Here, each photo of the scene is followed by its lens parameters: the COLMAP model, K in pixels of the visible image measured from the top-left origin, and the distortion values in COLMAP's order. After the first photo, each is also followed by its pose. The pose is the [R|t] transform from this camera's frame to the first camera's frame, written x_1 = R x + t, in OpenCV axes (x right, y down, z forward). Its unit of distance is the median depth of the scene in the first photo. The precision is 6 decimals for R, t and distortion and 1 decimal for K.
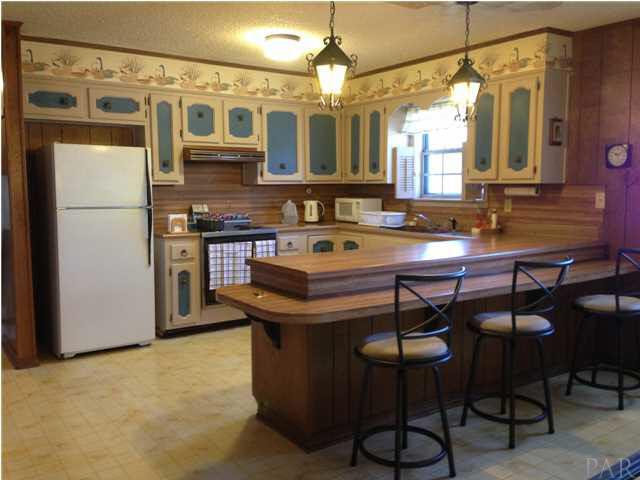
lens RADIAL K [[589.0, 0, 325.2], [0, 589.0, 239.7], [0, 0, 1]] dist [0.102484, -0.154739]
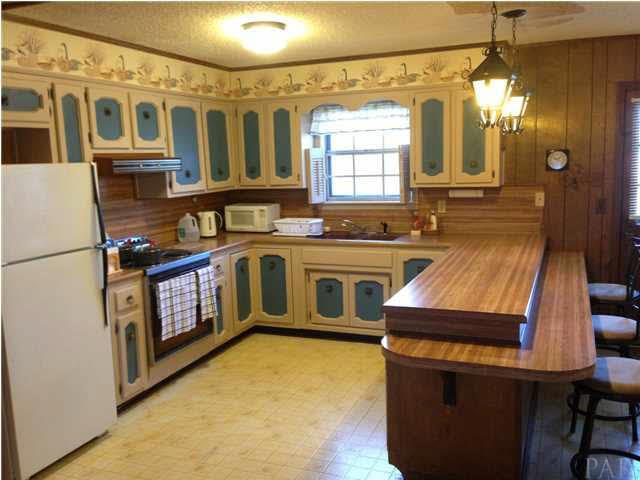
lens RADIAL K [[589.0, 0, 325.2], [0, 589.0, 239.7], [0, 0, 1]] dist [0.102484, -0.154739]
pose [[0.840306, -0.100123, 0.532786, -0.400699], [0.081219, 0.994956, 0.058879, -0.073002], [-0.535994, -0.006204, 0.844199, 0.219056]]
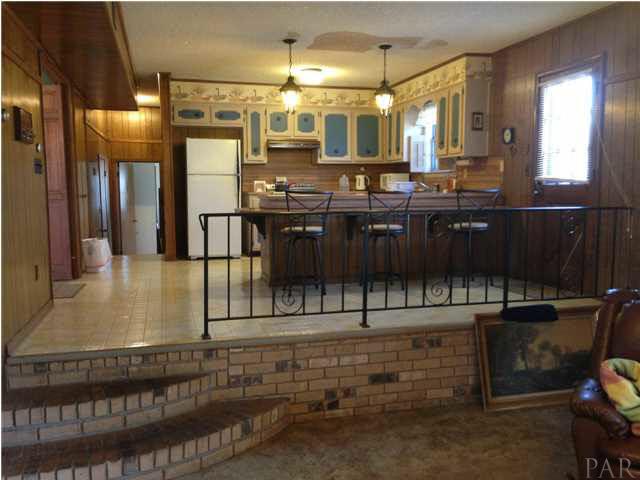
lens RADIAL K [[589.0, 0, 325.2], [0, 589.0, 239.7], [0, 0, 1]] dist [0.102484, -0.154739]
pose [[0.941717, 0.029081, -0.335146, 0.449770], [-0.029244, 0.999562, 0.004559, 0.101940], [0.335132, 0.005508, 0.942155, -0.449260]]
